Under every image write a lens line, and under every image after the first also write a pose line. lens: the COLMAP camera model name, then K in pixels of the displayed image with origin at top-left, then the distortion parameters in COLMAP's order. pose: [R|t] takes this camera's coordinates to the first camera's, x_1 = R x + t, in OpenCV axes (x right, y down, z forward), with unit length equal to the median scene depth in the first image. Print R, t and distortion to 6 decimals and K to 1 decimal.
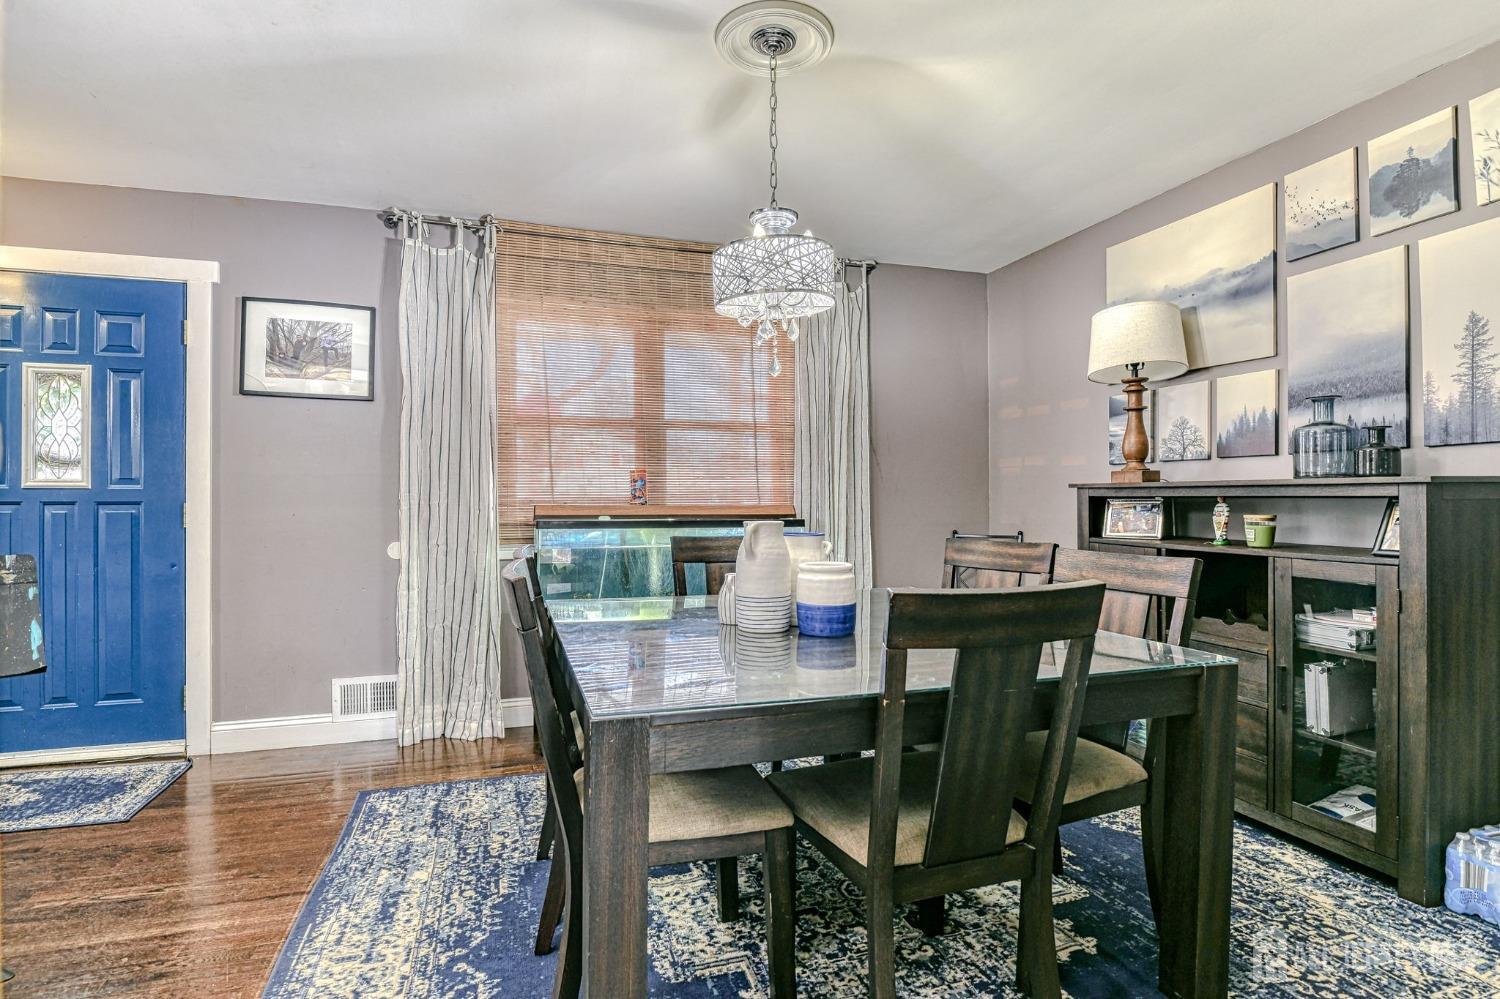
lens RADIAL K [[761.9, 0, 752.9], [0, 761.9, 483.8], [0, 0, 1]] dist [0.000914, 0.000090]
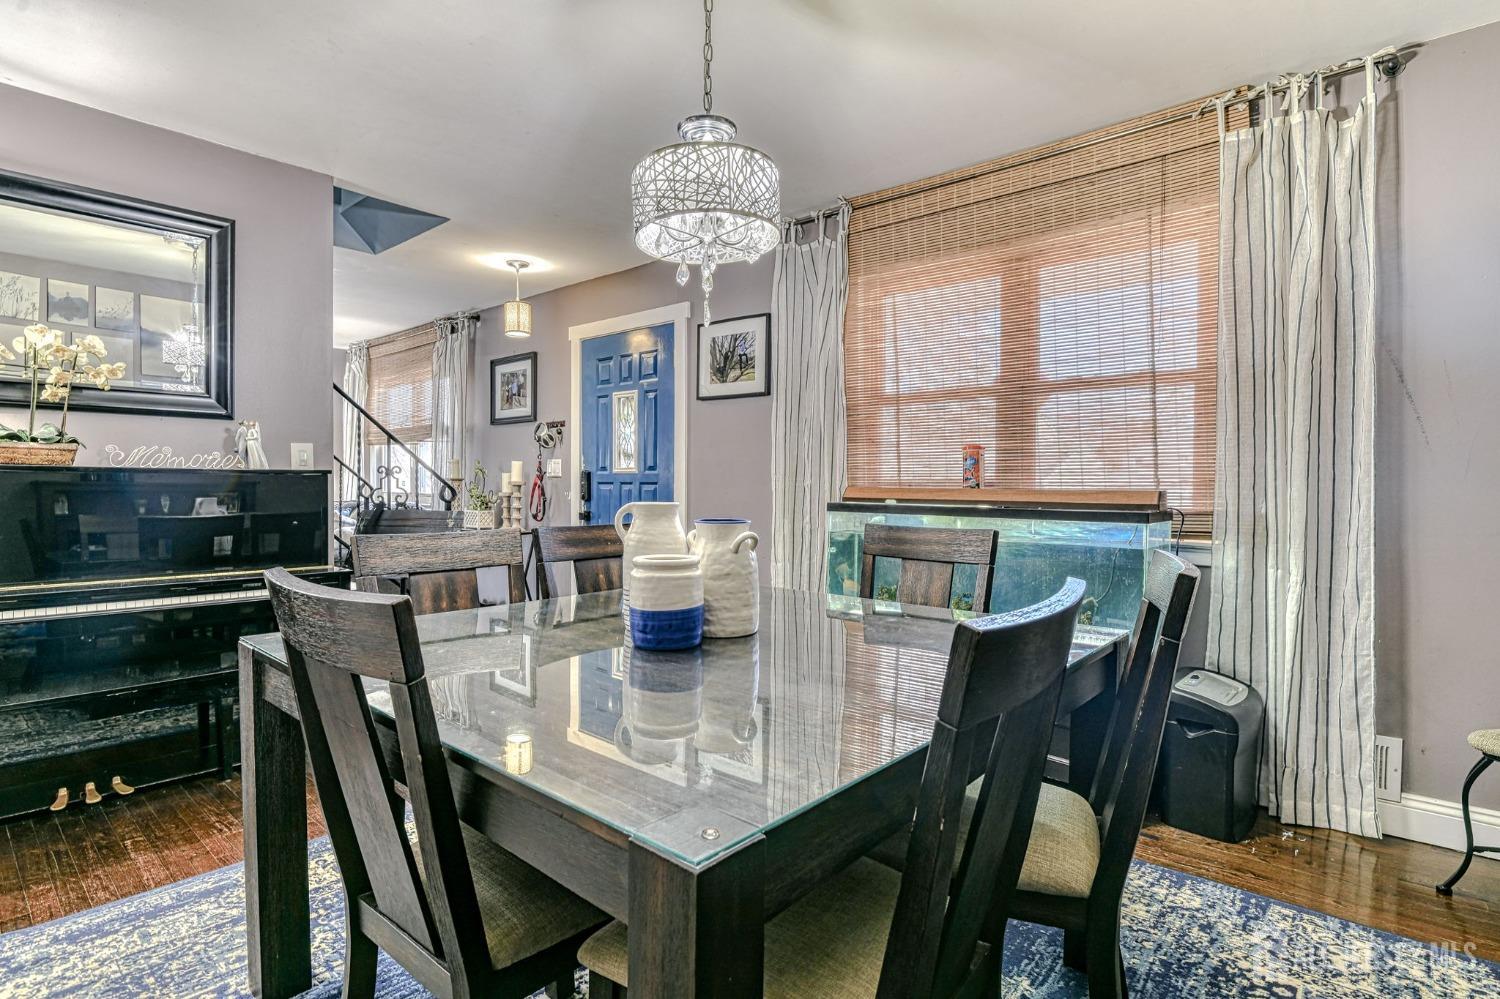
lens RADIAL K [[761.9, 0, 752.9], [0, 761.9, 483.8], [0, 0, 1]] dist [0.000914, 0.000090]
pose [[0.520124, 0.004174, -0.854081, 0.484547], [0.010148, 0.999887, 0.011066, 0.012321], [0.854030, -0.014423, 0.520023, 0.395205]]
